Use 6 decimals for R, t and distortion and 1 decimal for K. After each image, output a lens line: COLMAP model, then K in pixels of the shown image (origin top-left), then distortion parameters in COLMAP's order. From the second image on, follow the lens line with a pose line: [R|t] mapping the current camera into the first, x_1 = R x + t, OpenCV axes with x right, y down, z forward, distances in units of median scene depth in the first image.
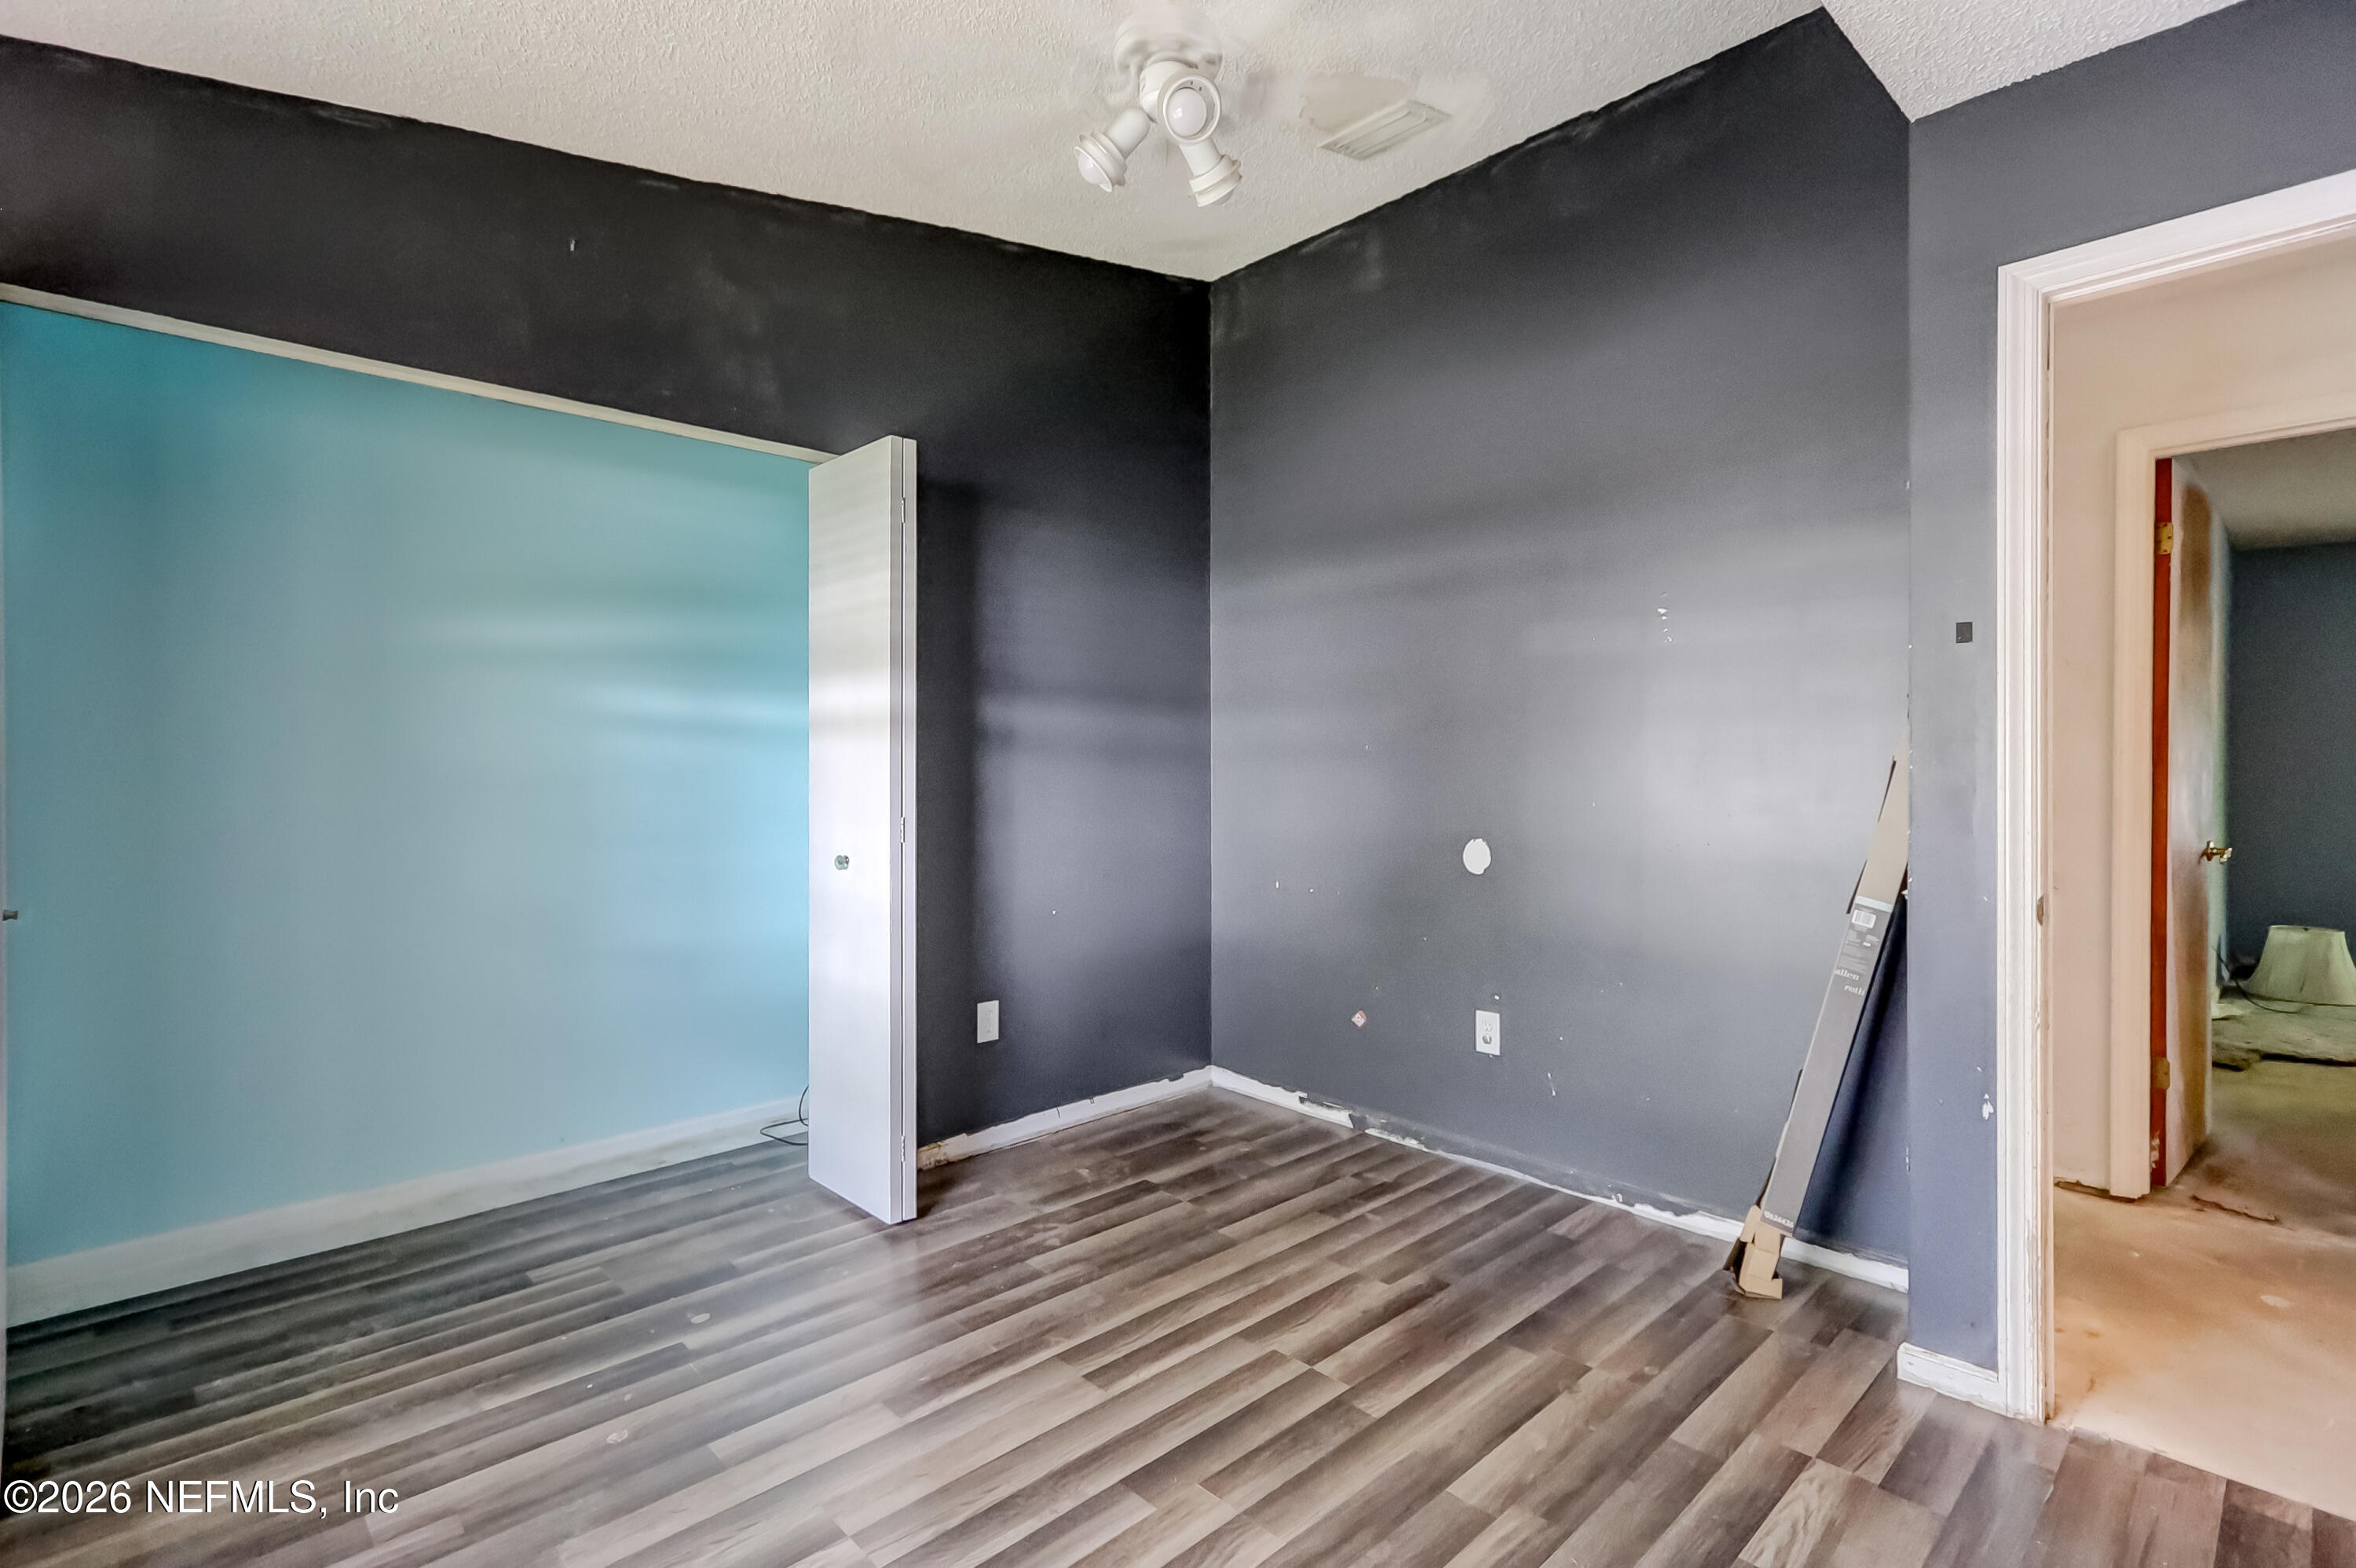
lens RADIAL K [[1090.9, 0, 1169.5], [0, 1090.9, 759.5], [0, 0, 1]] dist [-0.002874, 0.000129]
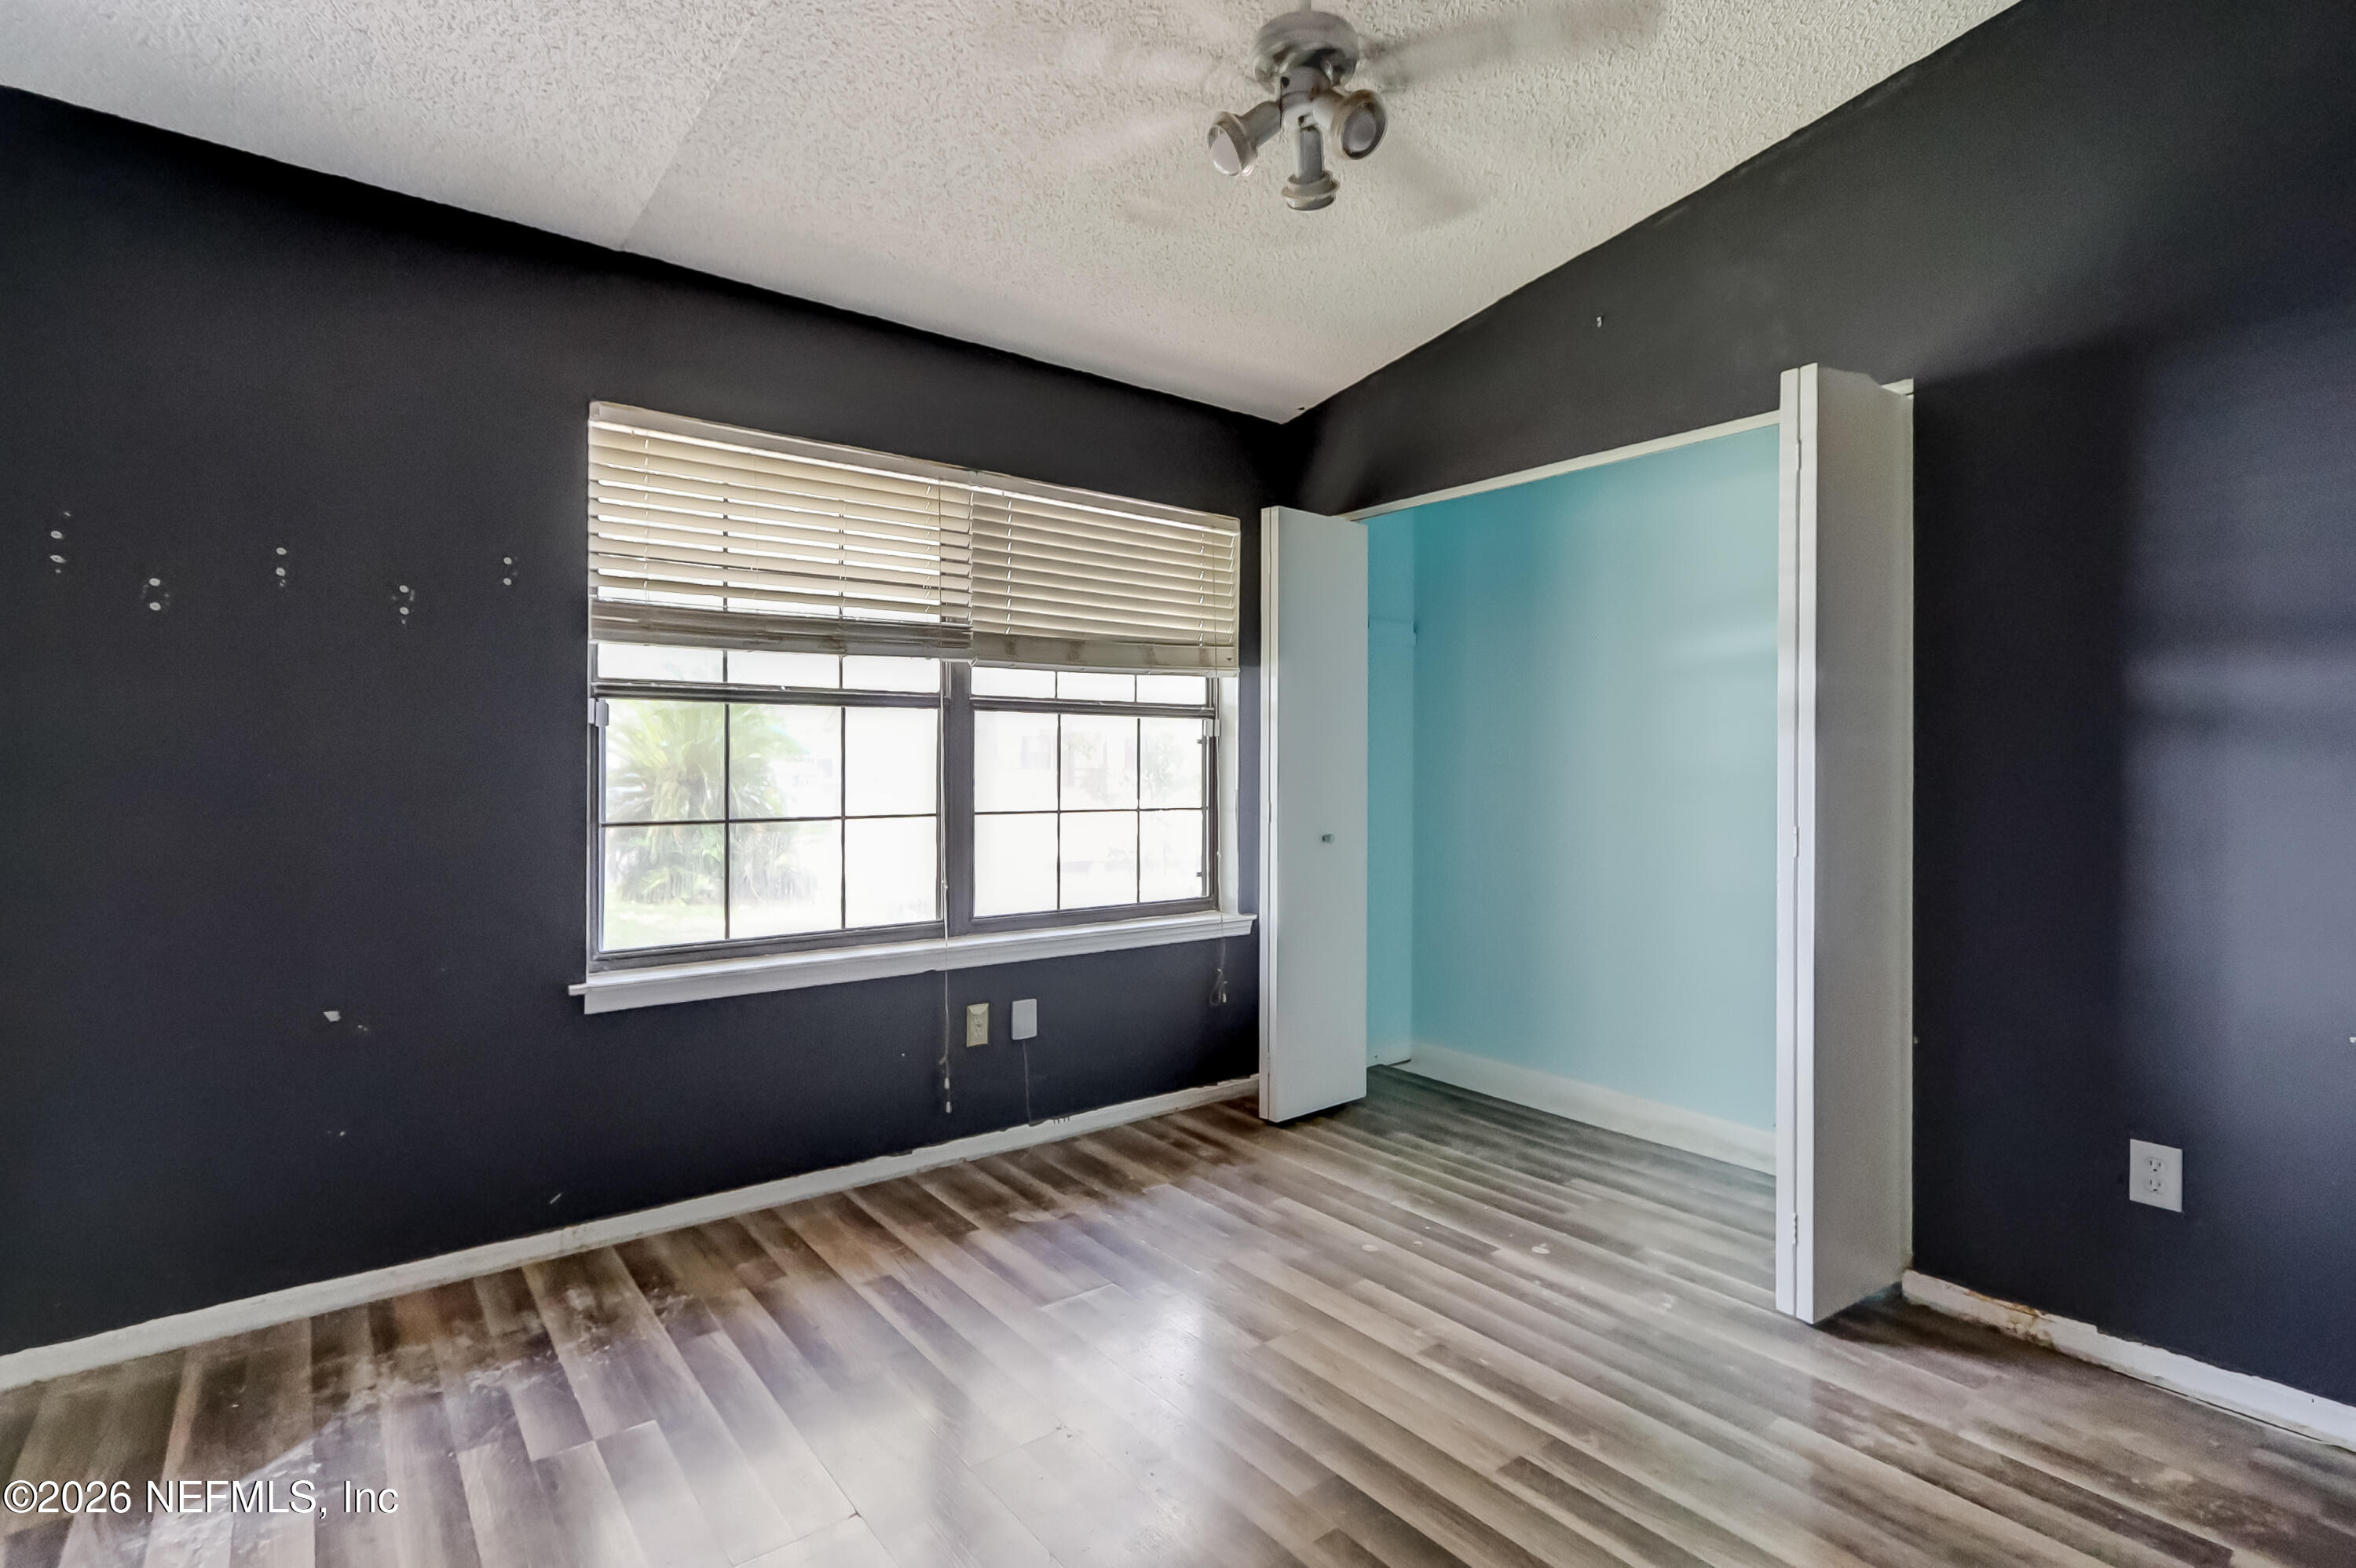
lens RADIAL K [[1090.9, 0, 1169.5], [0, 1090.9, 759.5], [0, 0, 1]] dist [-0.002874, 0.000129]
pose [[-0.093871, -0.005634, -0.995568, 0.629650], [-0.000348, 0.999984, -0.005627, 0.006681], [0.995584, -0.000181, -0.093871, 0.613663]]
